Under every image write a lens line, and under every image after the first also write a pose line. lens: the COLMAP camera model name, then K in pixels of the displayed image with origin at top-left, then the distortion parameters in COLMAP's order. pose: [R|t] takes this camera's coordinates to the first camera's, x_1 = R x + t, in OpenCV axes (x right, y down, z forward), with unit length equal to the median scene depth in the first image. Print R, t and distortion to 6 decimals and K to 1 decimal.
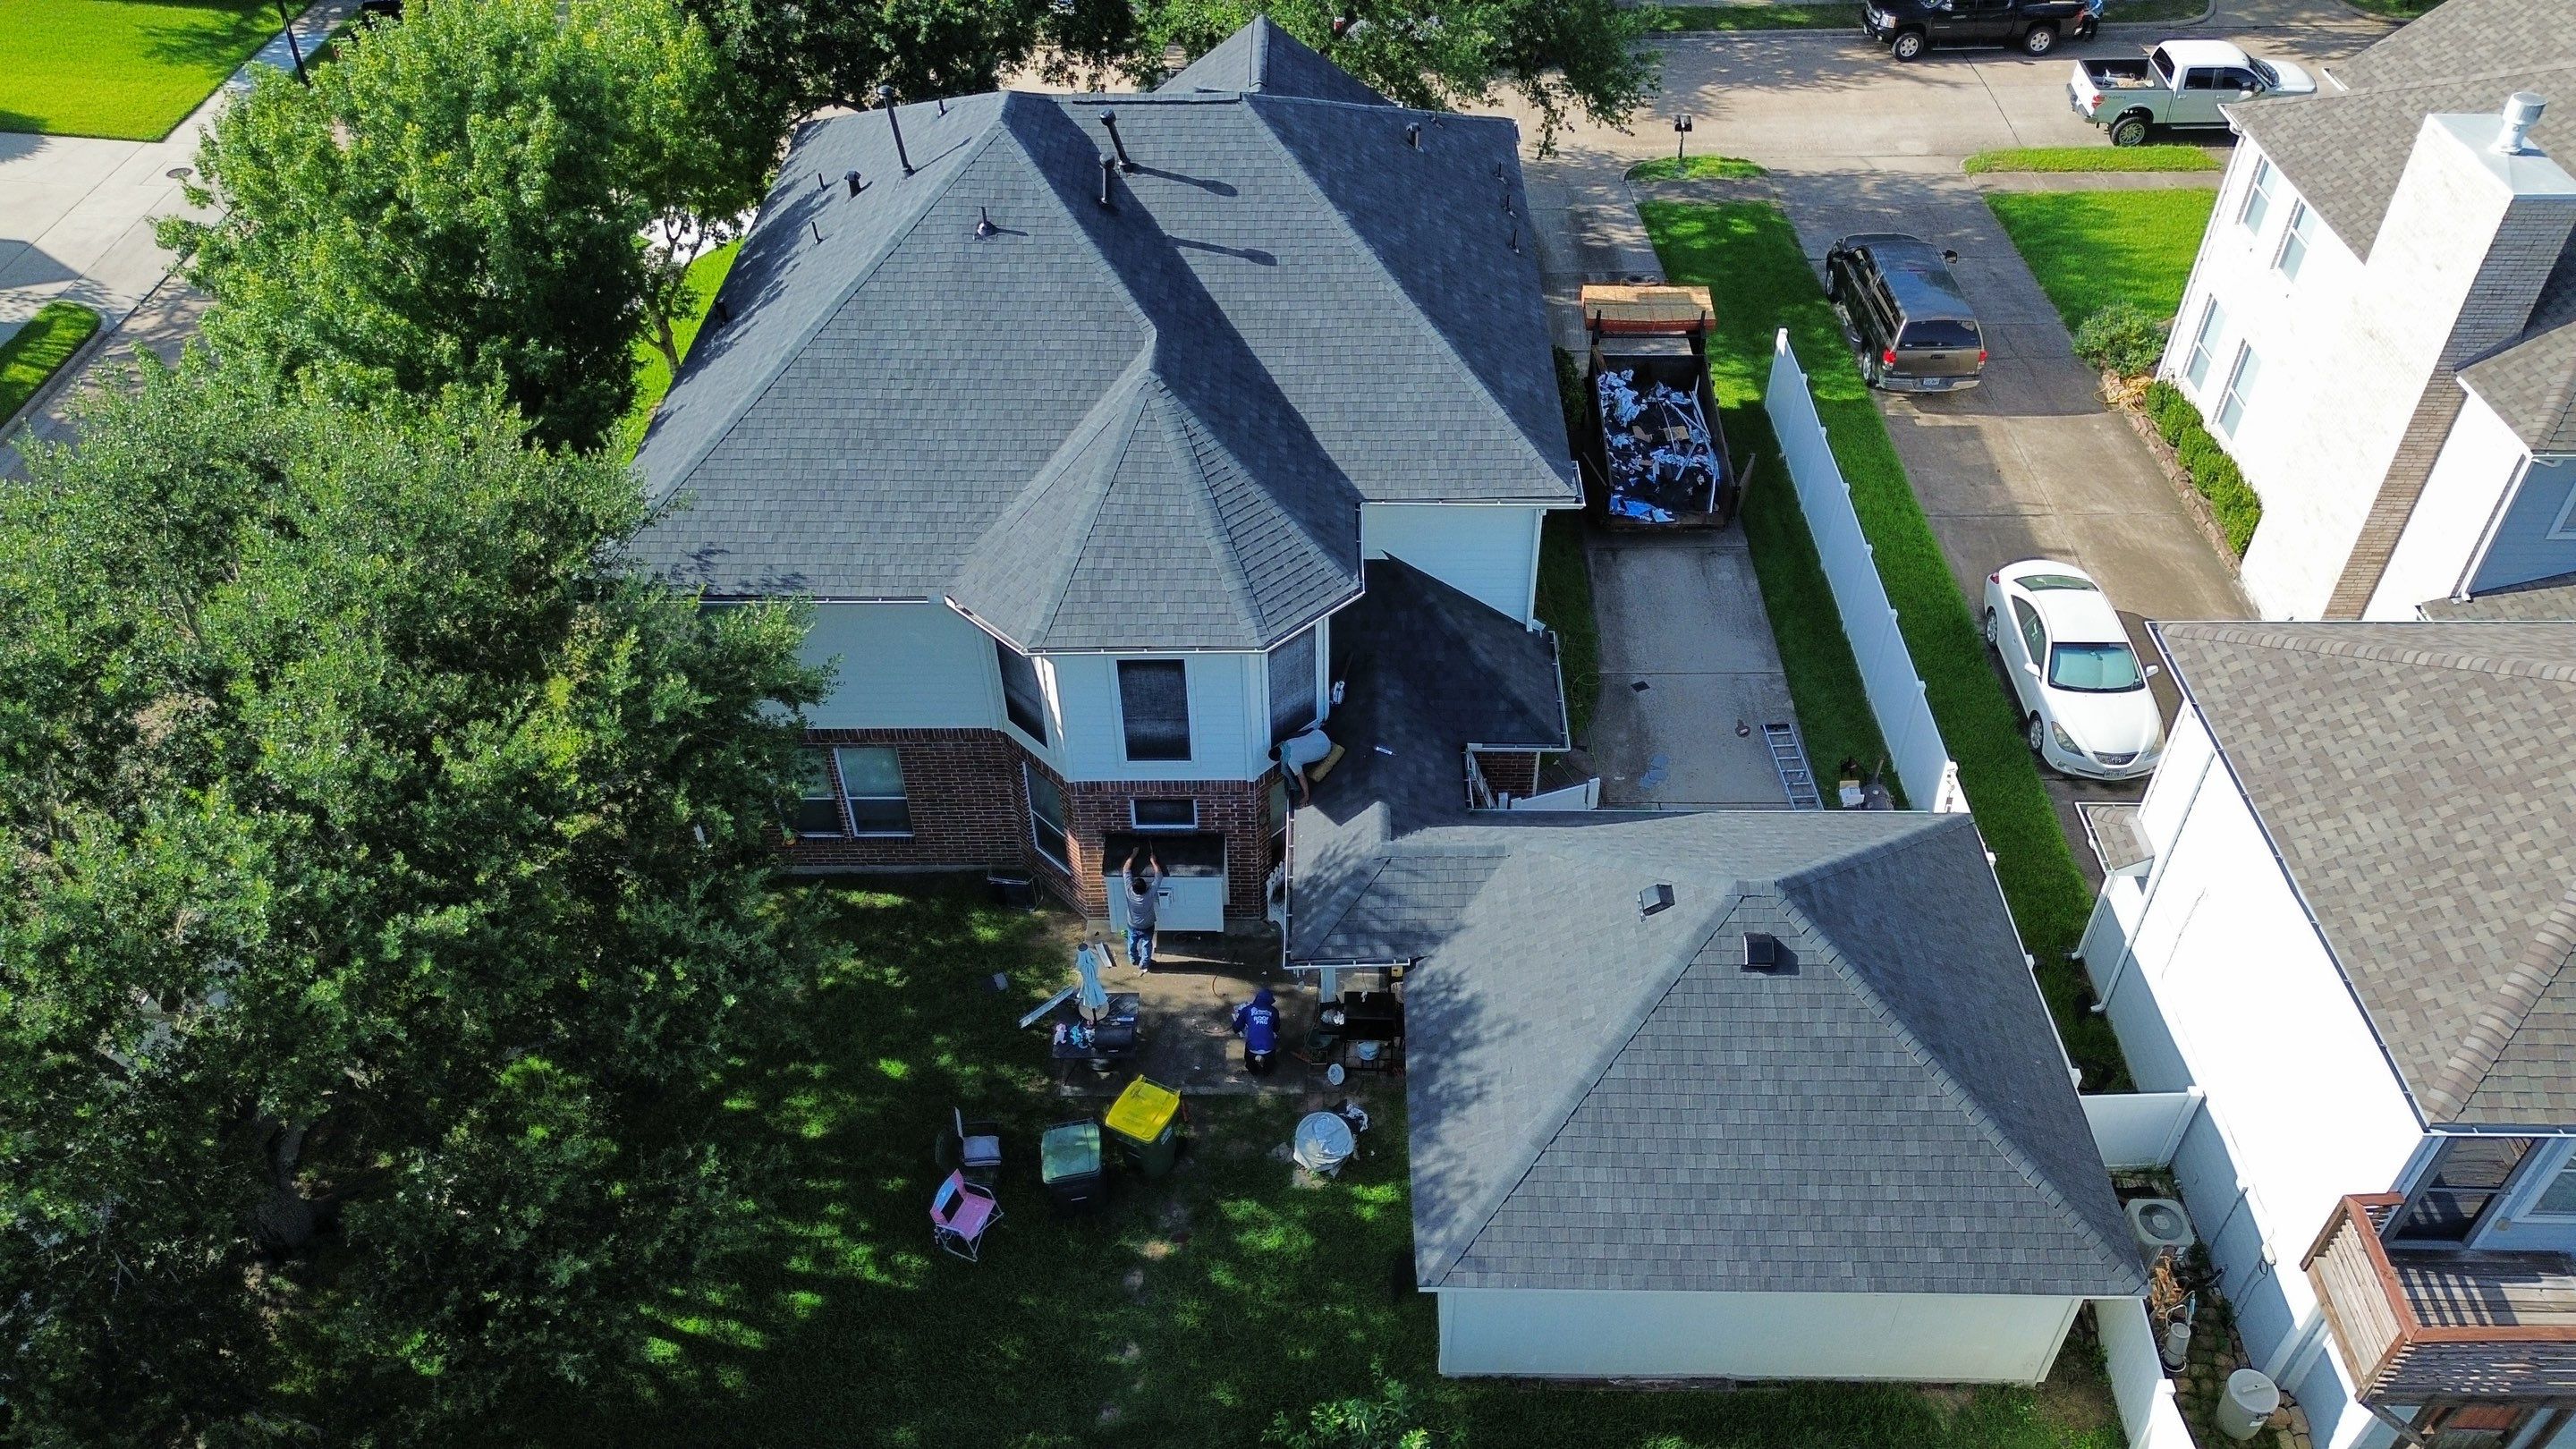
lens RADIAL K [[1818.9, 0, 1294.8], [0, 1818.9, 737.7], [0, 0, 1]] dist [0.084029, -0.087699]
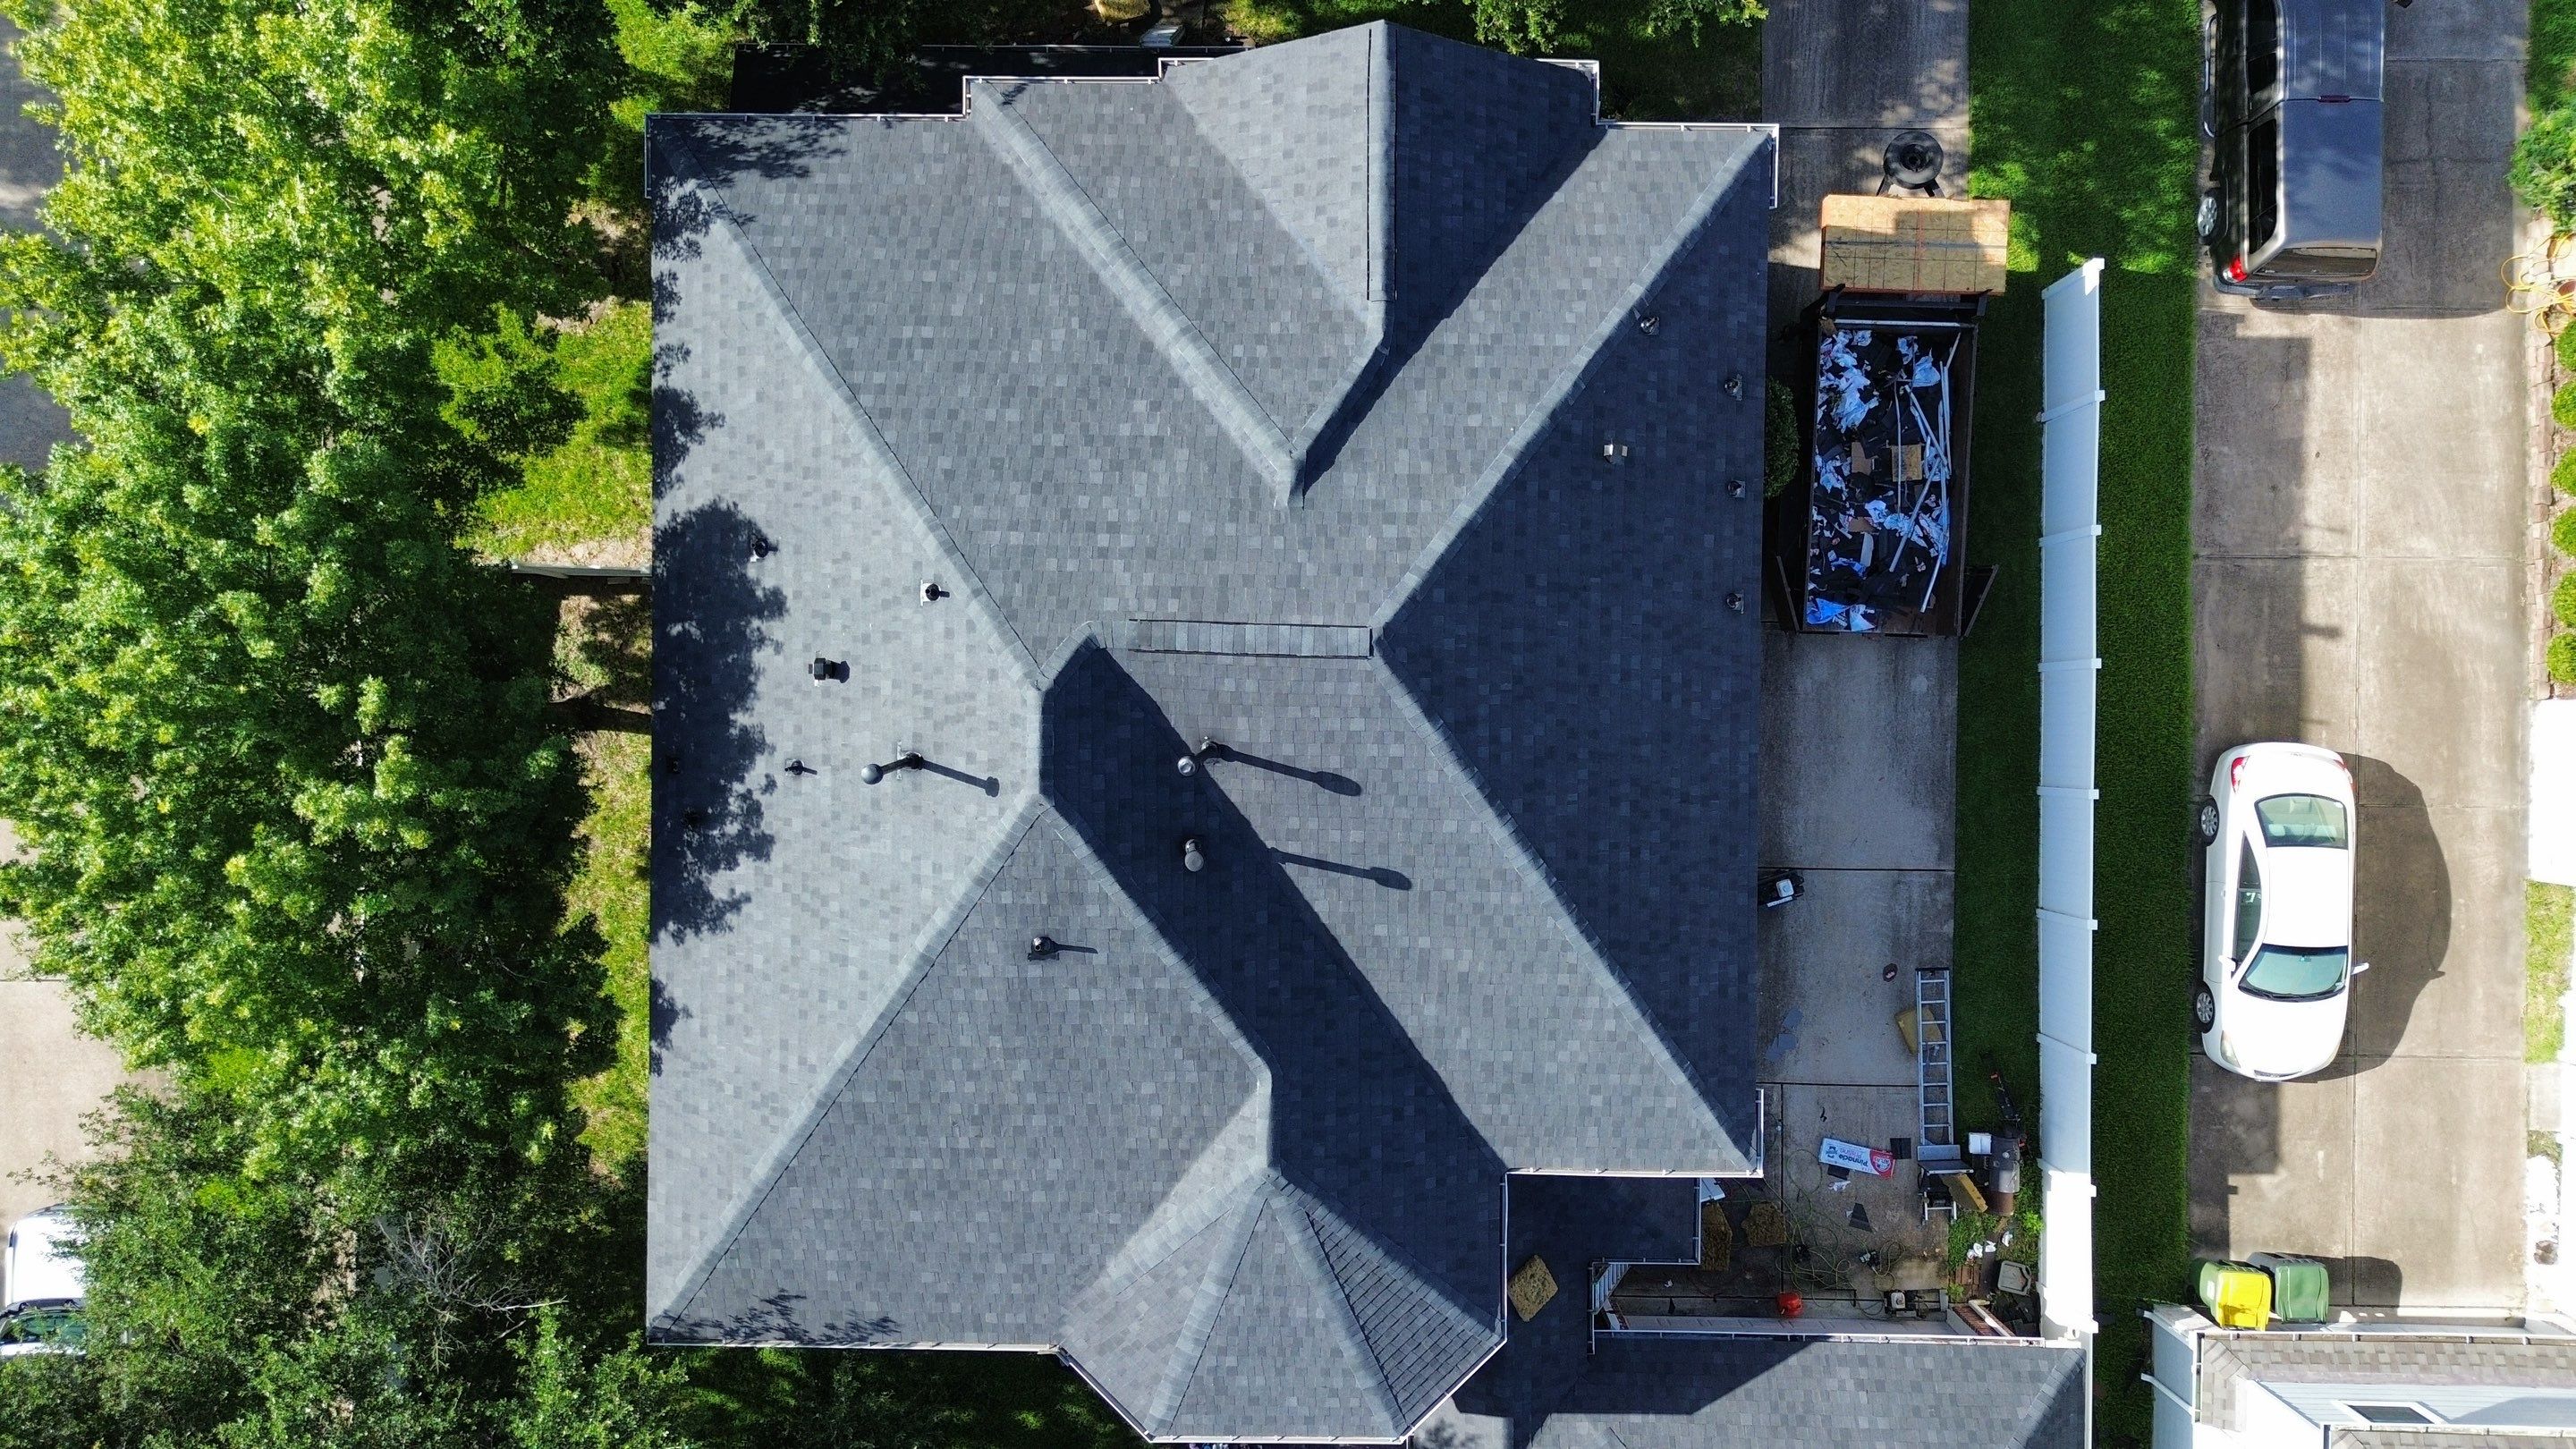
lens RADIAL K [[1818.9, 0, 1299.2], [0, 1818.9, 717.2], [0, 0, 1]] dist [0.084029, -0.087699]
pose [[0.999988, -0.002813, 0.003924, -0.063991], [-0.001105, 0.657935, 0.753074, -0.911596], [-0.004700, -0.753070, 0.657924, 0.571046]]
